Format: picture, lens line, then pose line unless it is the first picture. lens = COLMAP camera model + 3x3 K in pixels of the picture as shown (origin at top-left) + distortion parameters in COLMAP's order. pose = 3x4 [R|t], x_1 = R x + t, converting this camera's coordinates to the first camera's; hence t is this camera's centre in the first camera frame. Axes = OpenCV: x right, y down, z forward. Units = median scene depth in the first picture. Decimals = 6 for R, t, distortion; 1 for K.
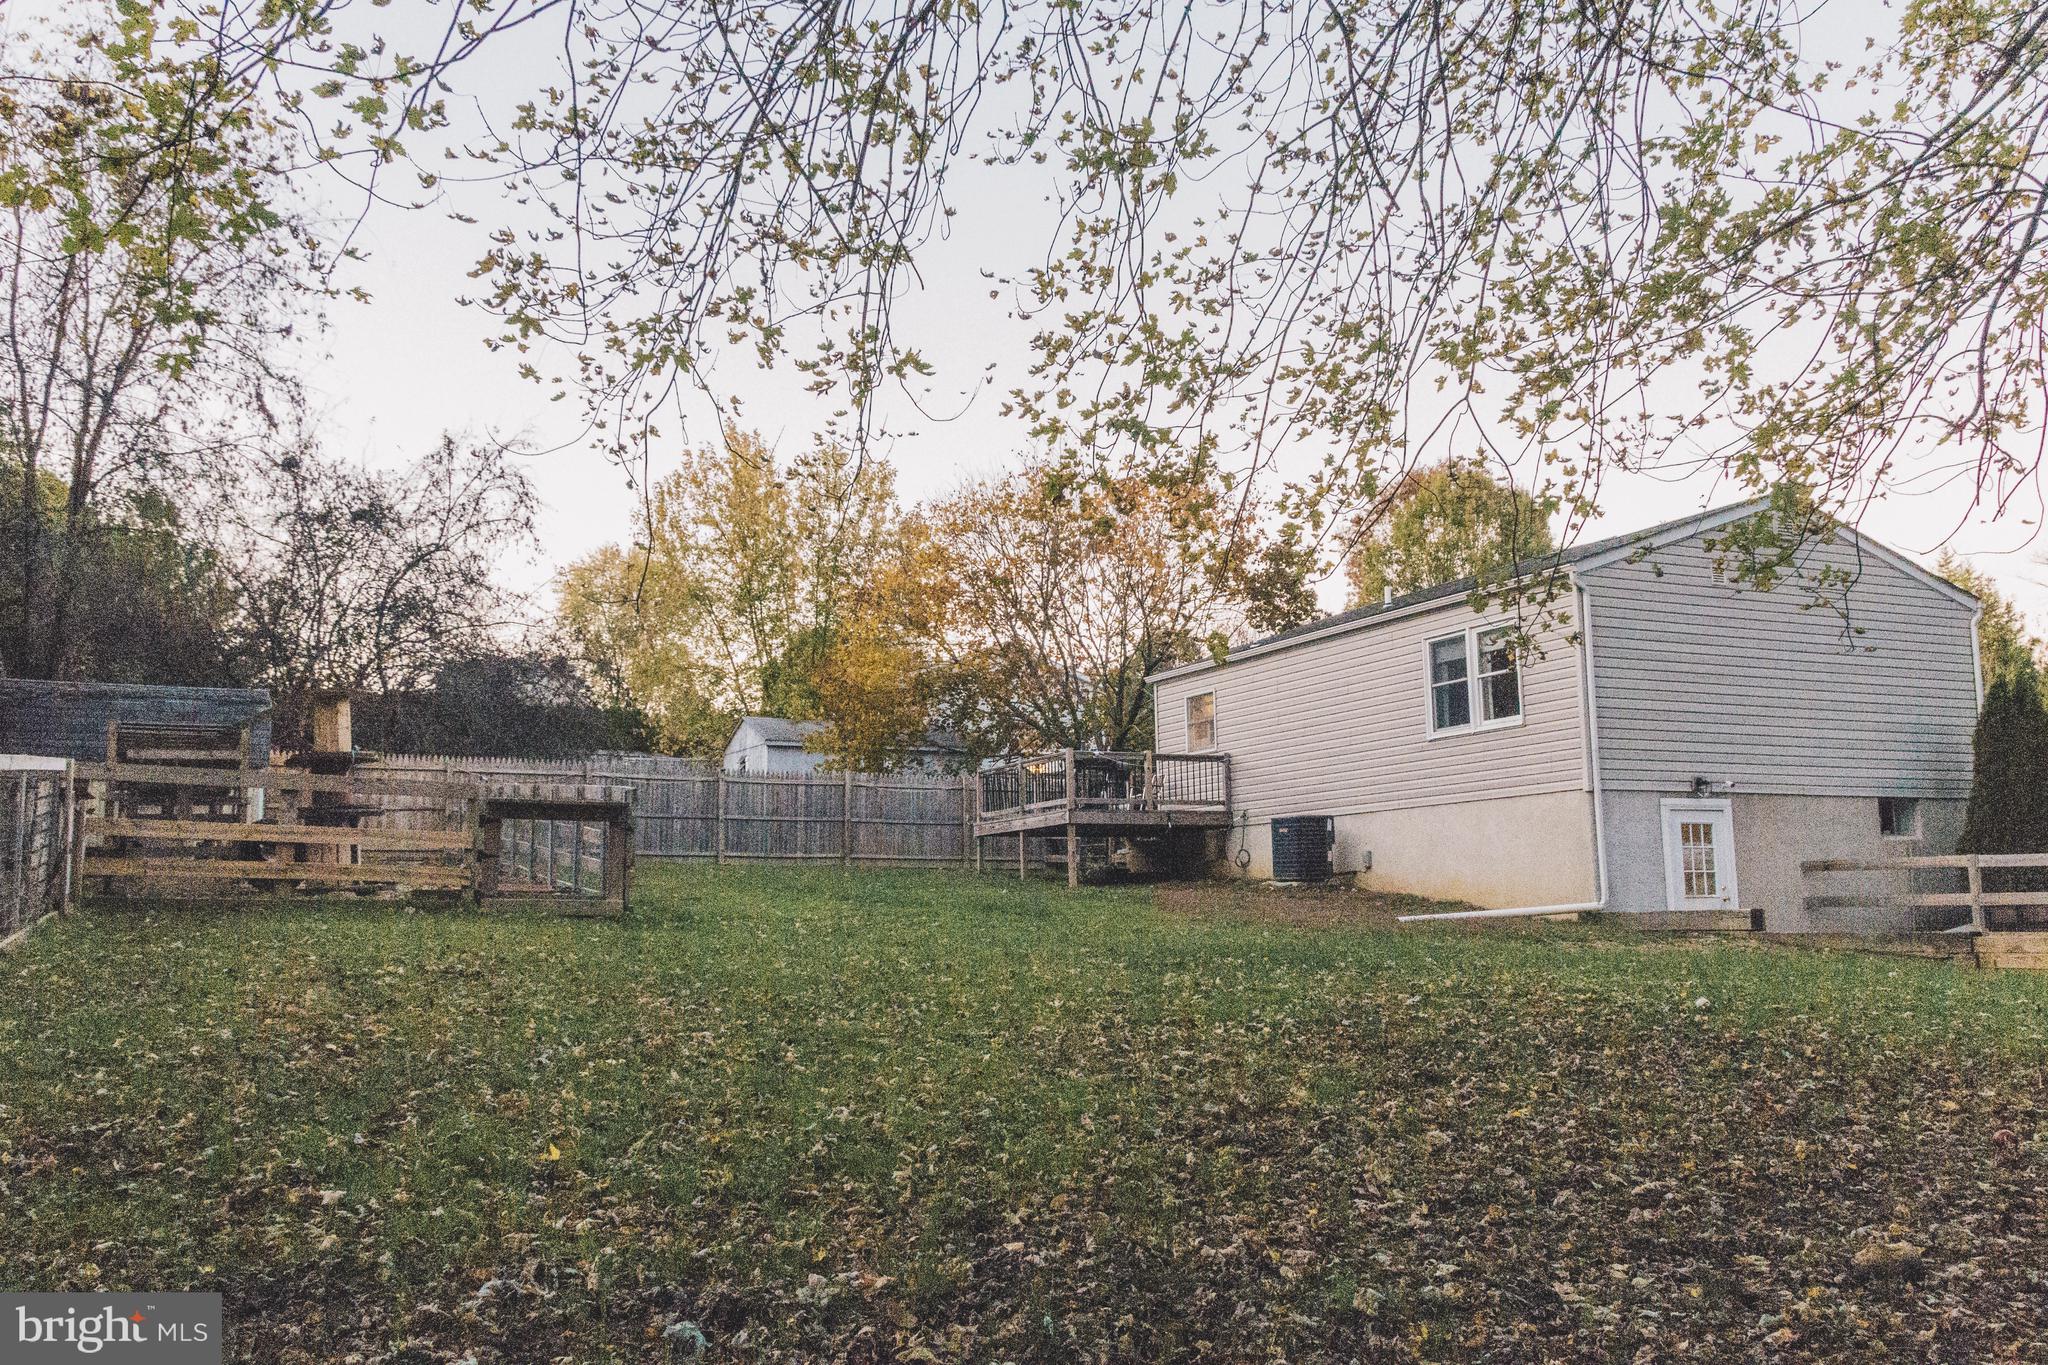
lens RADIAL K [[1722.6, 0, 1024.0], [0, 1722.6, 682.5], [0, 0, 1]] dist [0.041294, 0.007462]
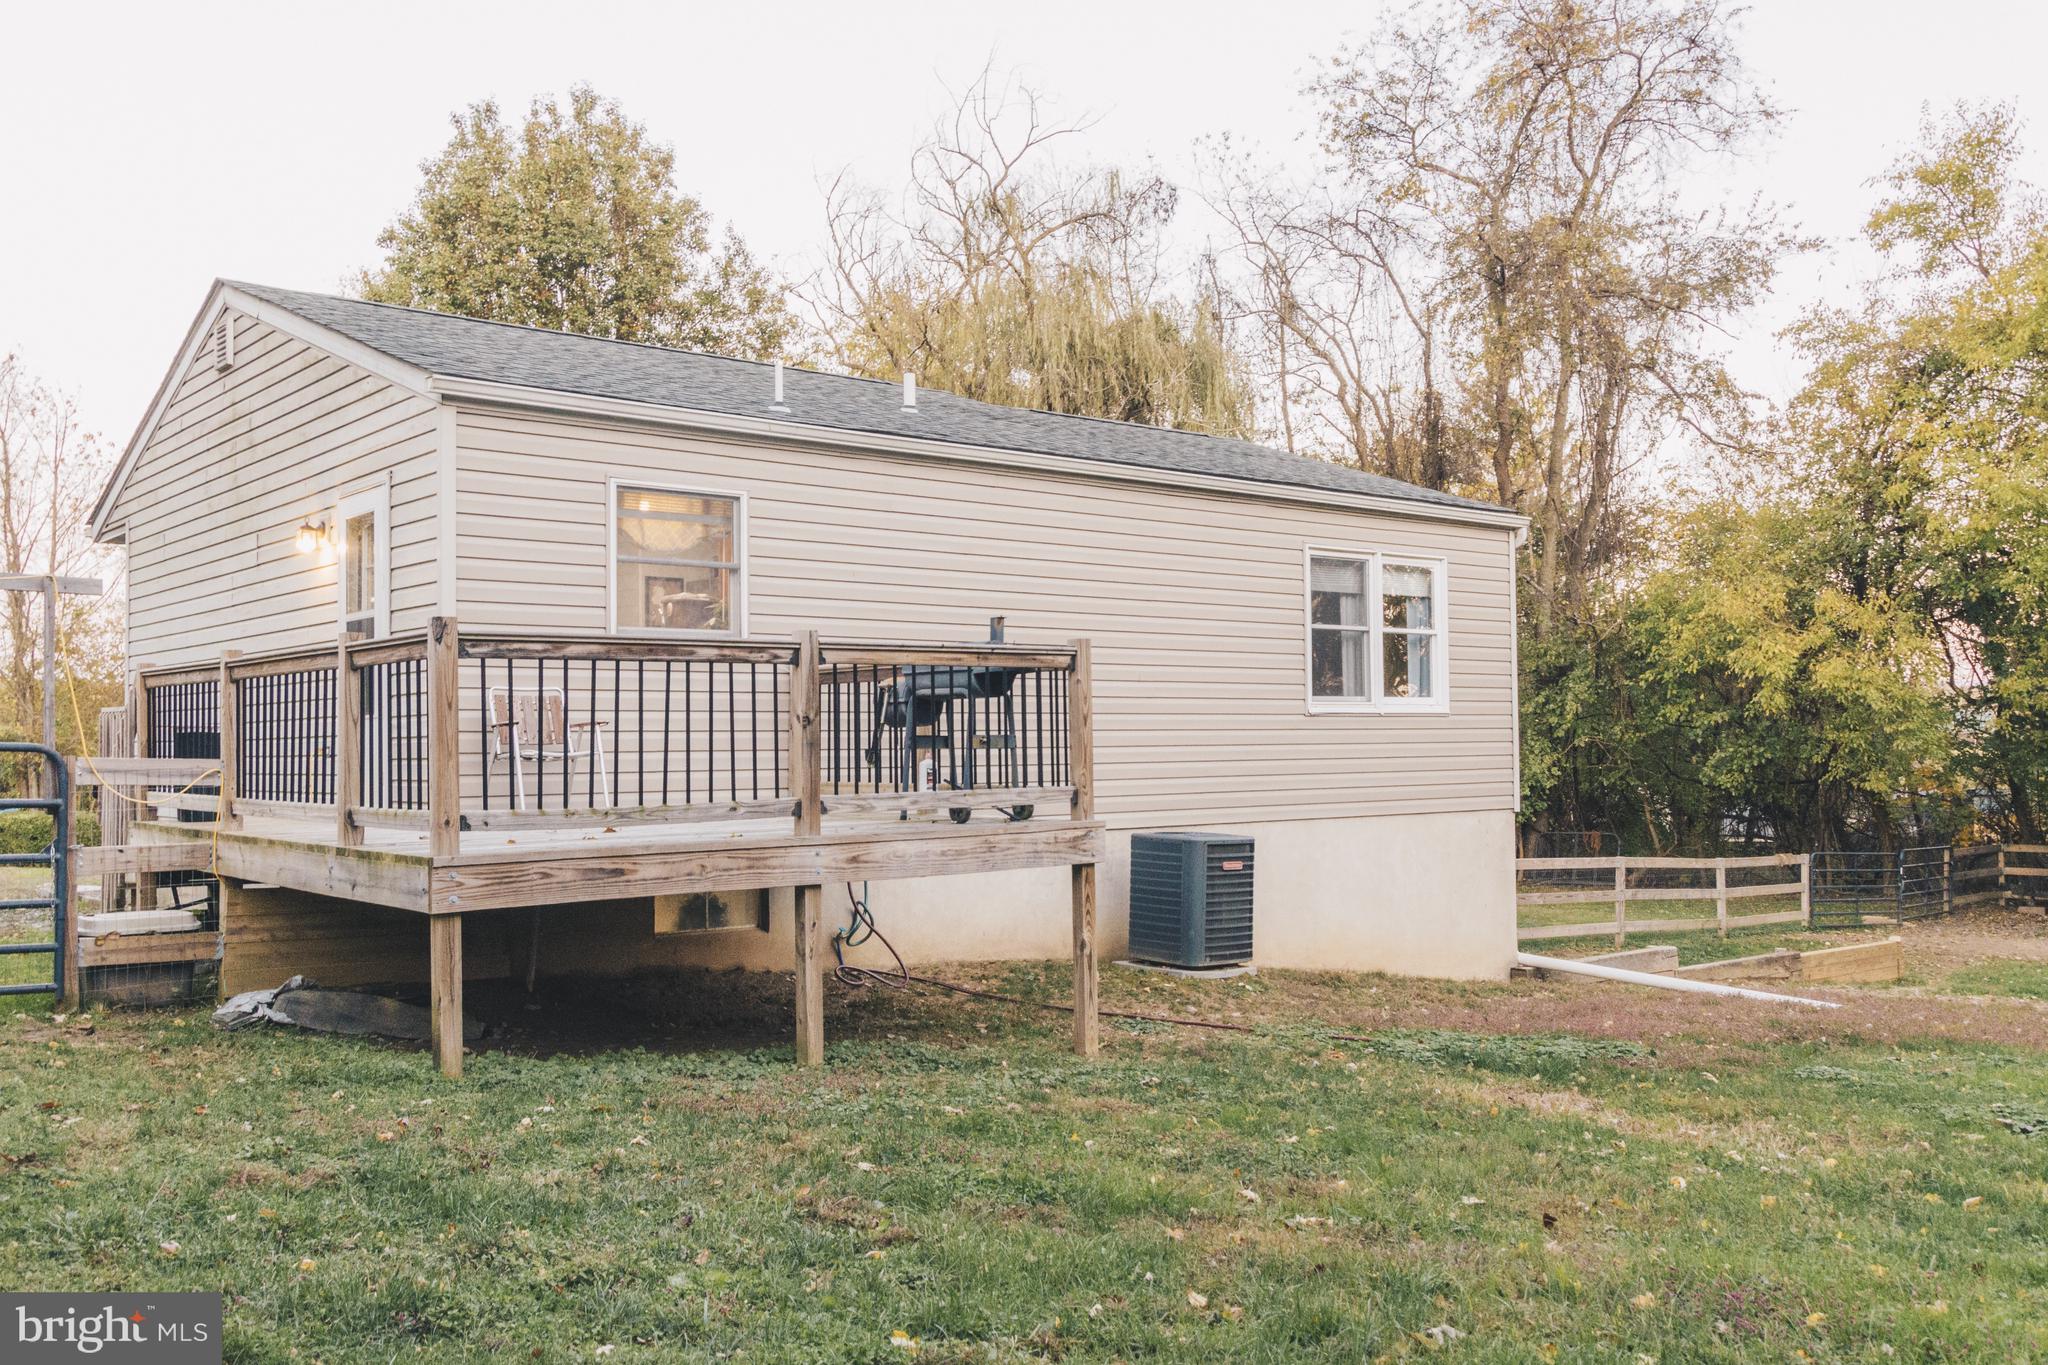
lens RADIAL K [[1722.6, 0, 1024.0], [0, 1722.6, 682.5], [0, 0, 1]] dist [0.041294, 0.007462]
pose [[-0.222539, 0.047558, 0.973763, -0.393185], [-0.104269, 0.991920, -0.072274, 0.084705], [-0.969332, -0.117617, -0.215782, 1.290144]]
